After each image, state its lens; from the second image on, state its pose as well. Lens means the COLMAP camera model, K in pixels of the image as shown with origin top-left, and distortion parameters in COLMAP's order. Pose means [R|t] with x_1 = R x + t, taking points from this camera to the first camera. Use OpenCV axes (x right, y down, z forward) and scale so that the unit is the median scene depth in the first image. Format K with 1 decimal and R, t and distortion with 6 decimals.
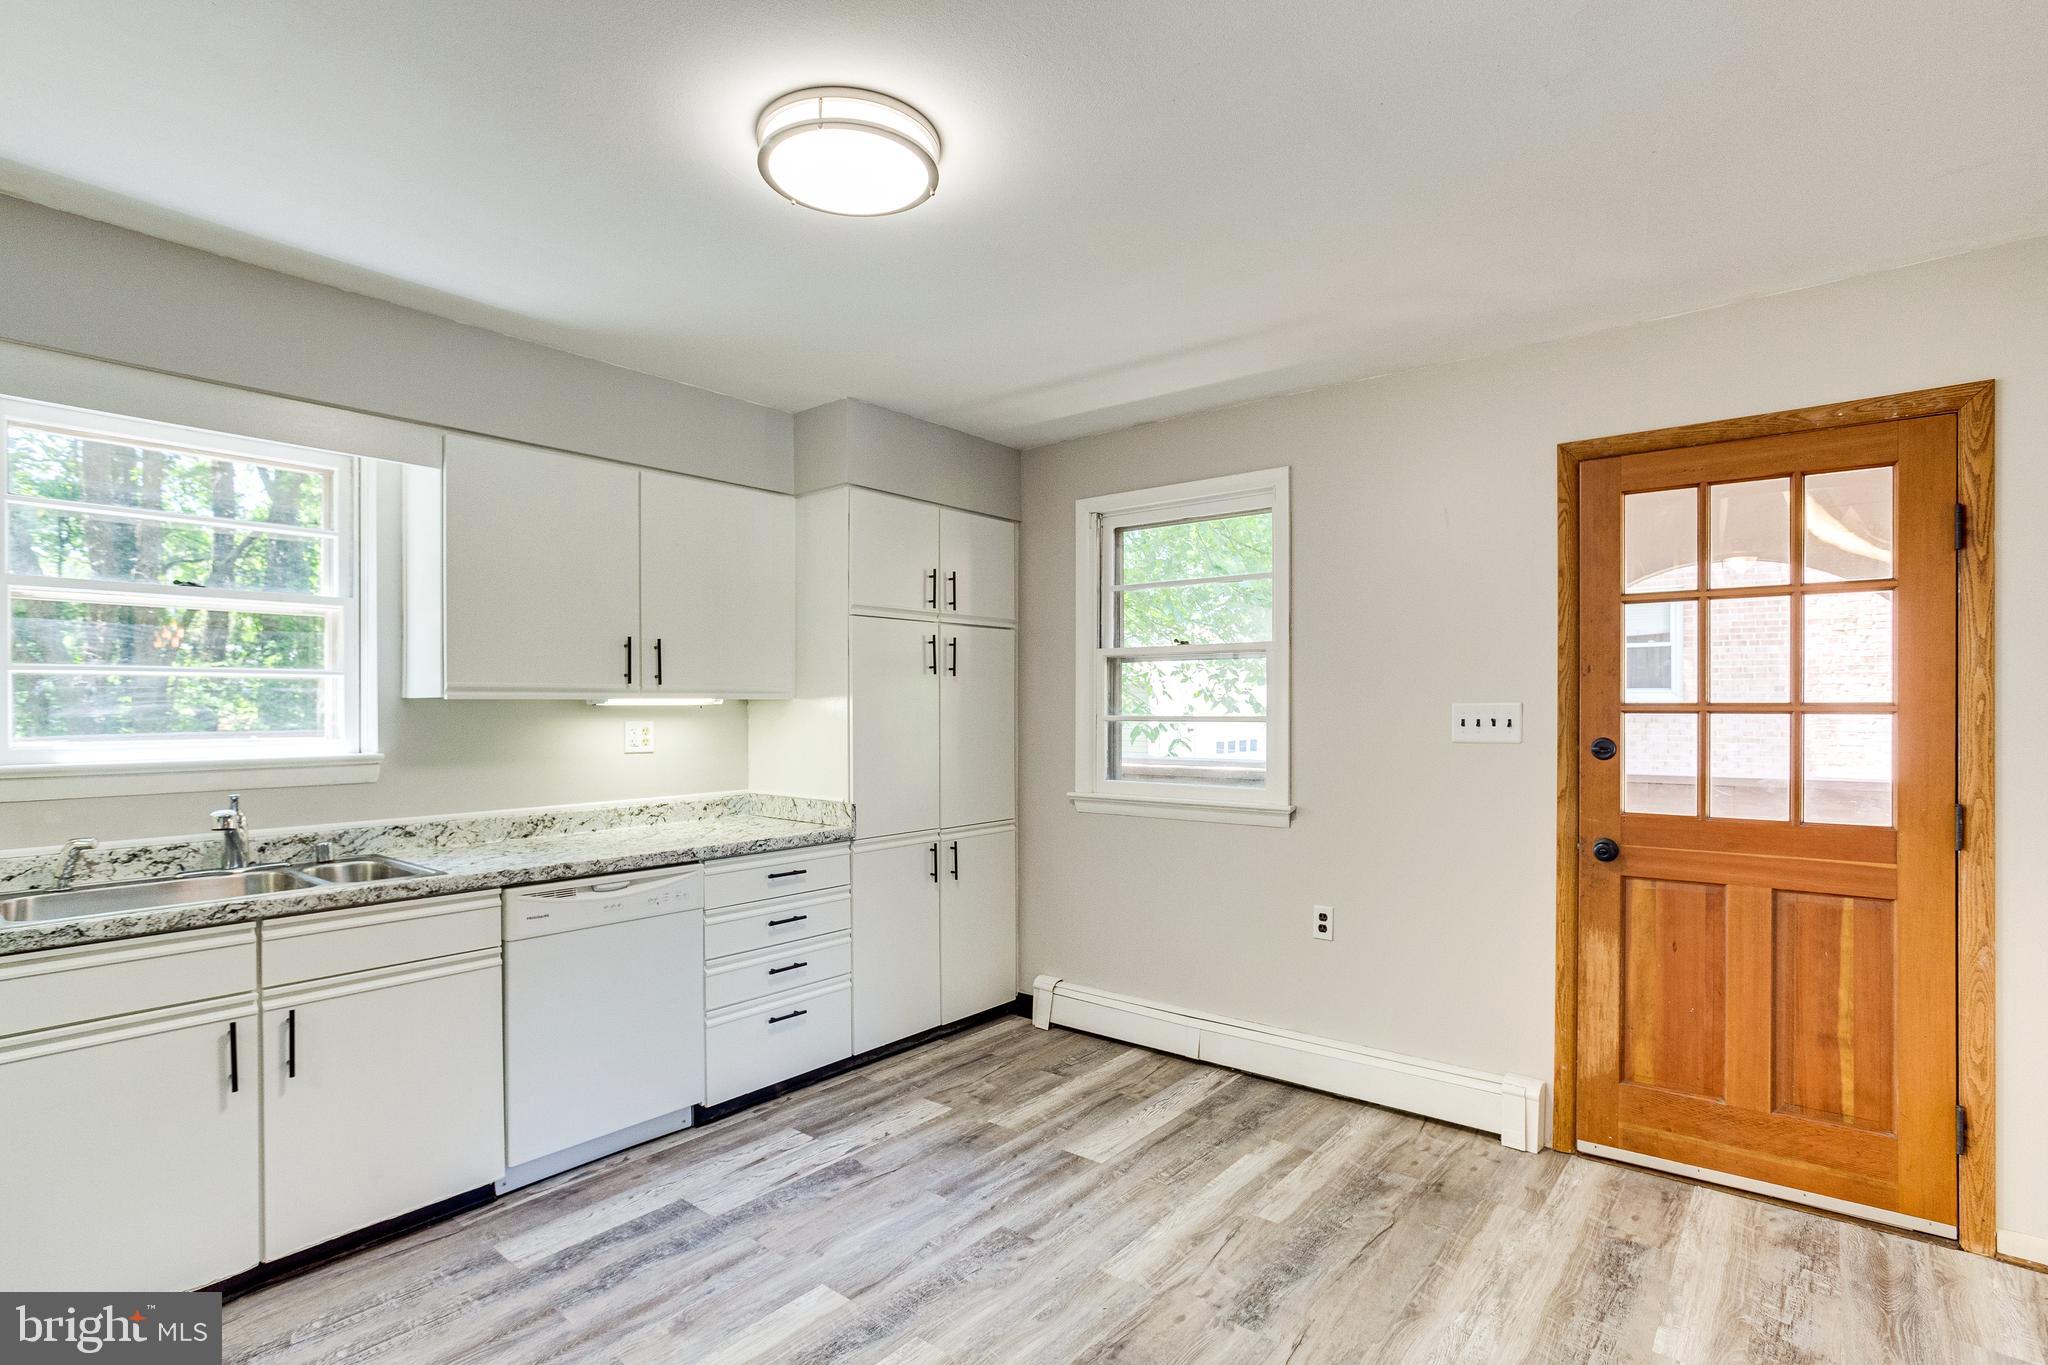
lens RADIAL K [[995.7, 0, 1007.0], [0, 995.7, 708.8], [0, 0, 1]] dist [-0.034003, 0.019489]
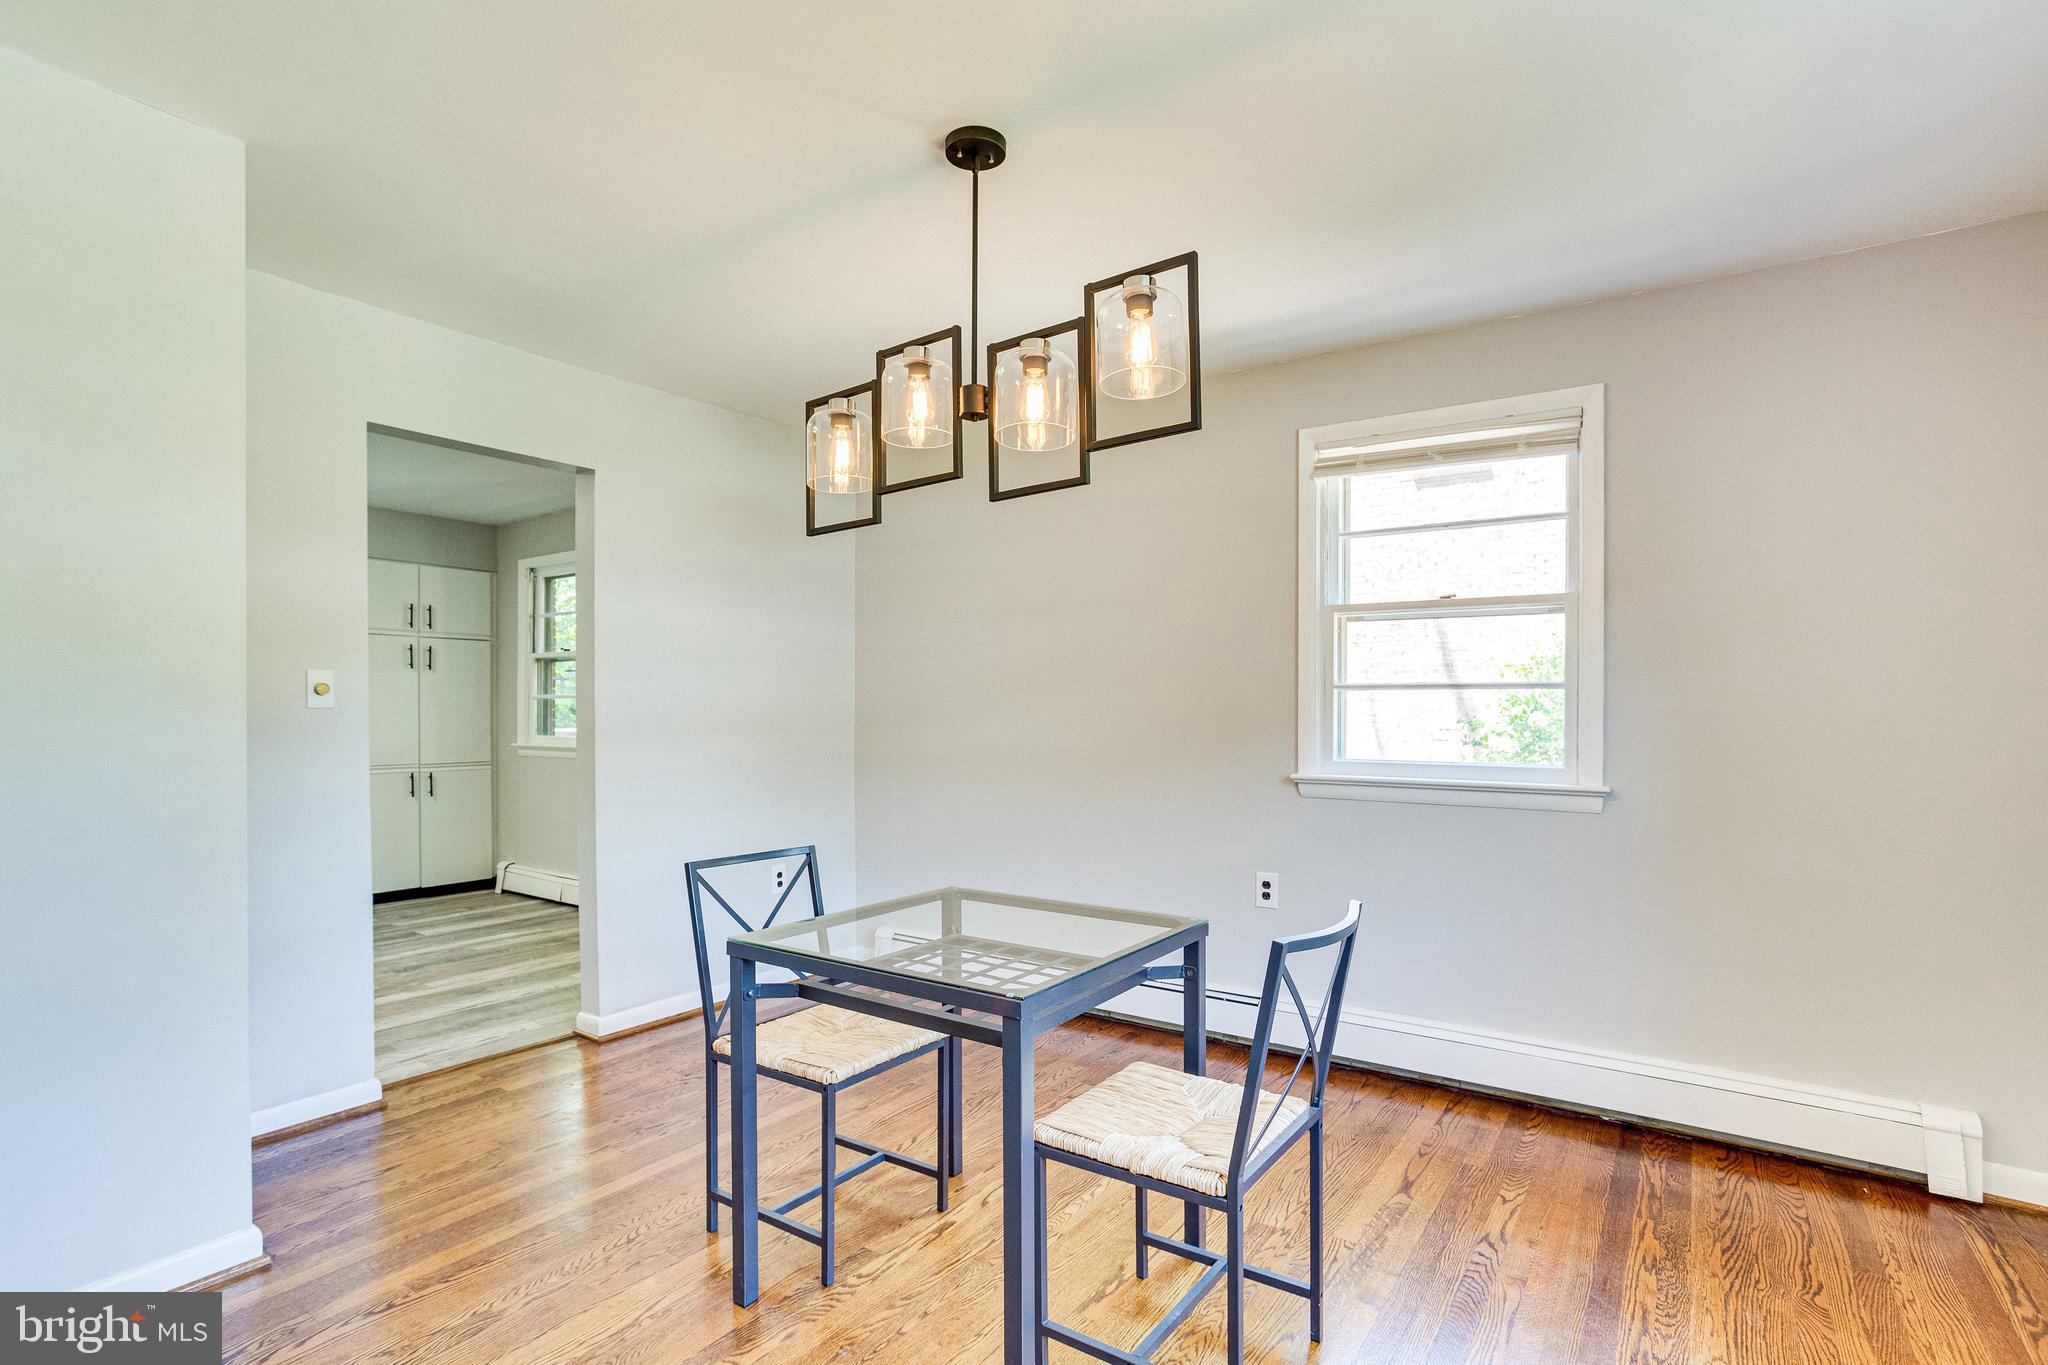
lens RADIAL K [[995.7, 0, 1014.8], [0, 995.7, 714.4], [0, 0, 1]] dist [-0.034003, 0.019489]
pose [[0.996521, 0.001639, 0.083326, 0.947661], [-0.001942, 0.999992, 0.003558, 0.039186], [-0.083320, -0.003708, 0.996516, -0.830060]]
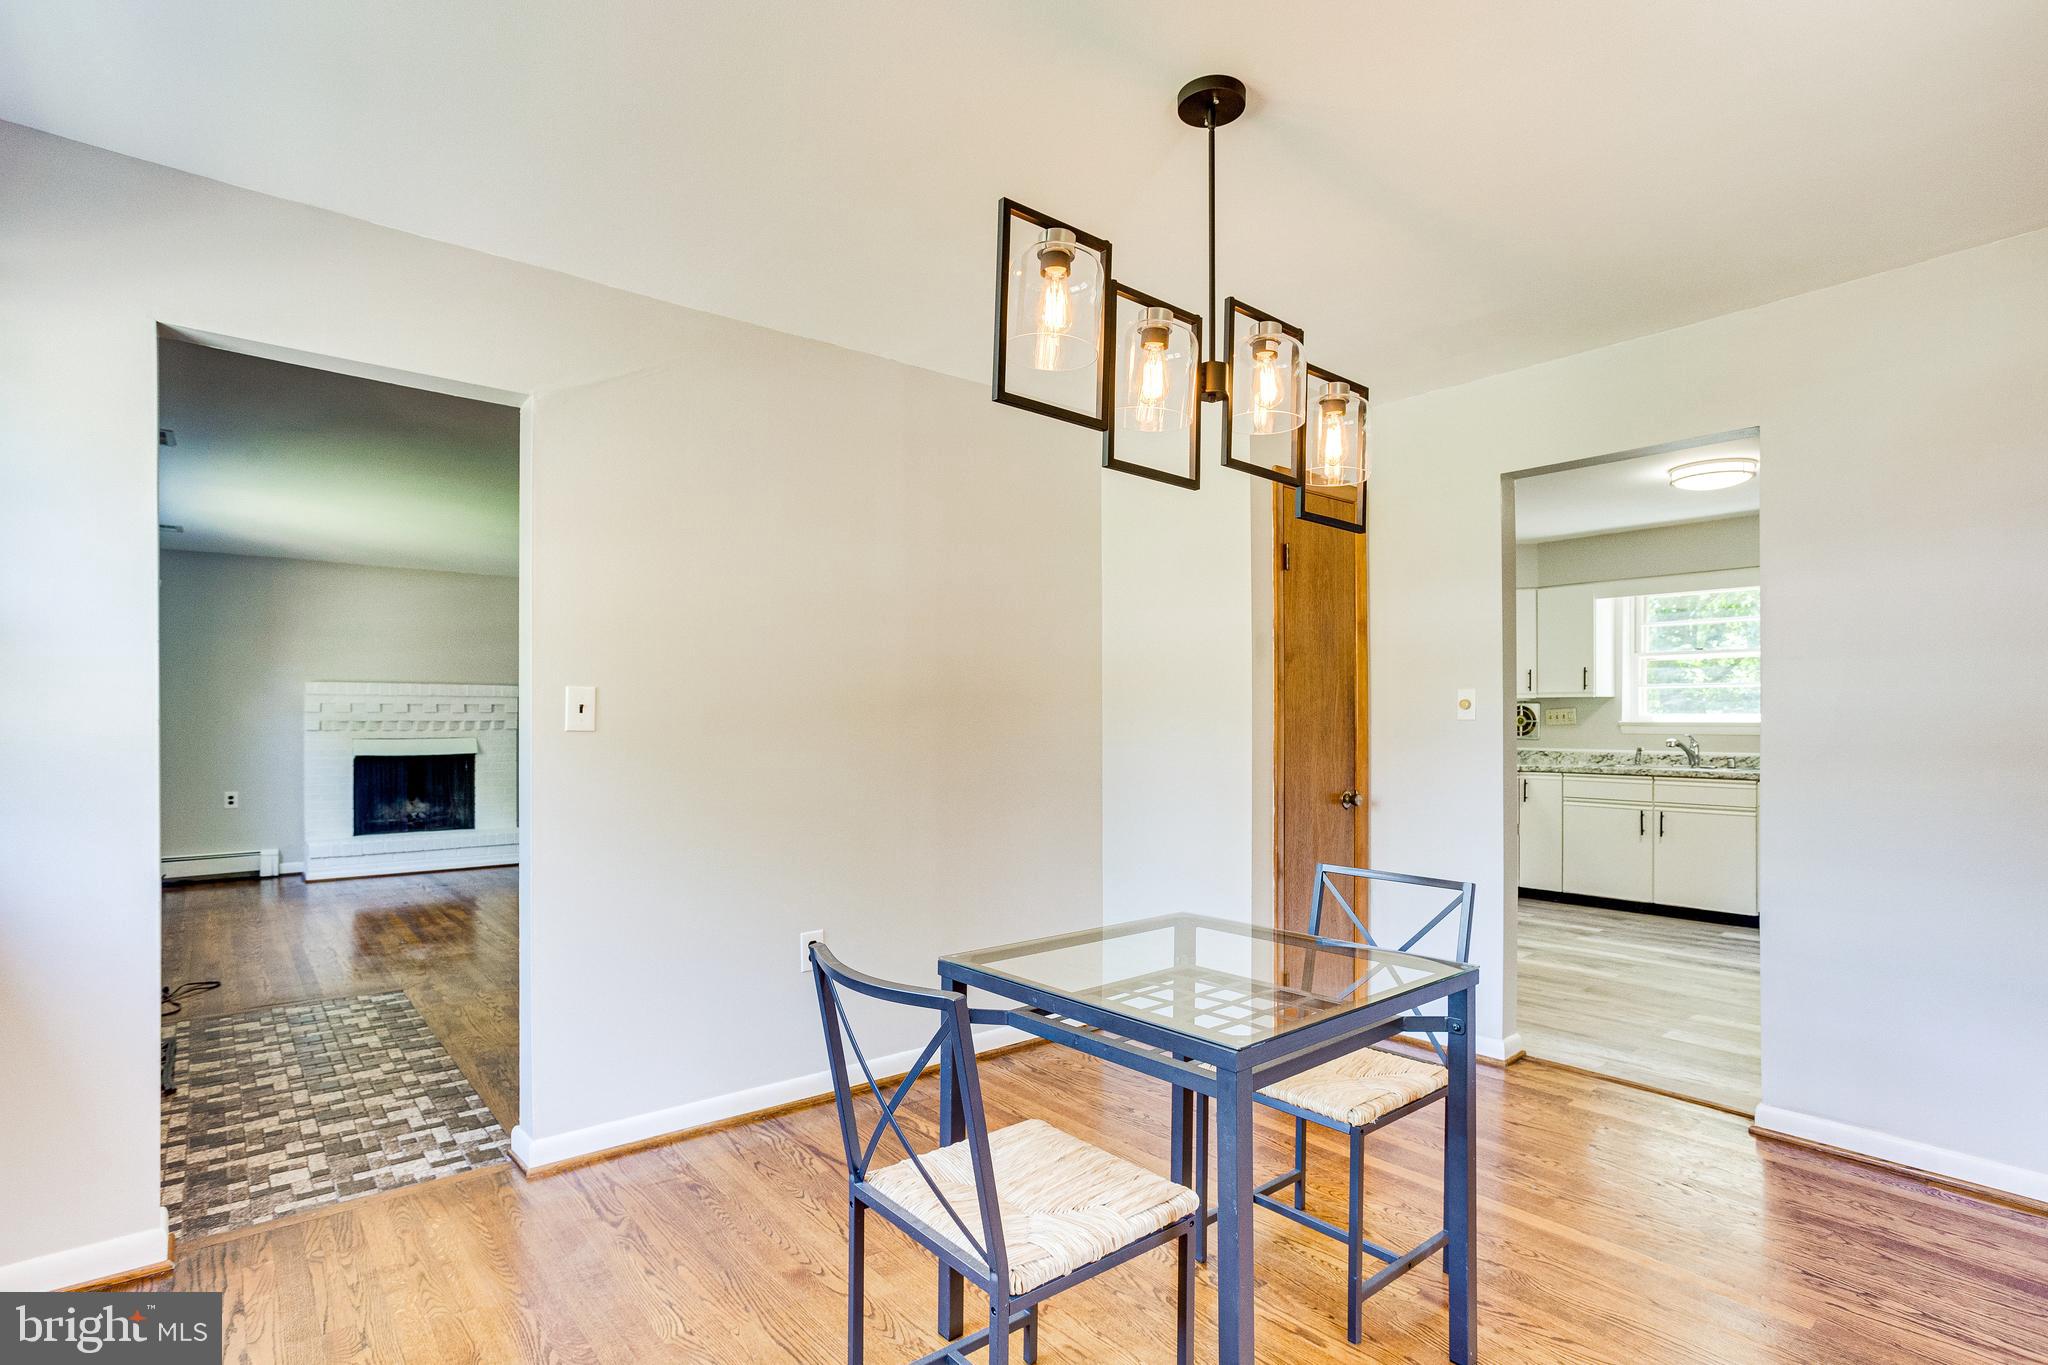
lens RADIAL K [[995.7, 0, 1033.8], [0, 995.7, 715.6], [0, 0, 1]] dist [-0.034003, 0.019489]
pose [[-0.179522, -0.003085, -0.983749, 1.580836], [-0.002252, 0.999994, -0.002725, 0.040601], [0.983751, 0.001727, -0.179528, -0.140173]]
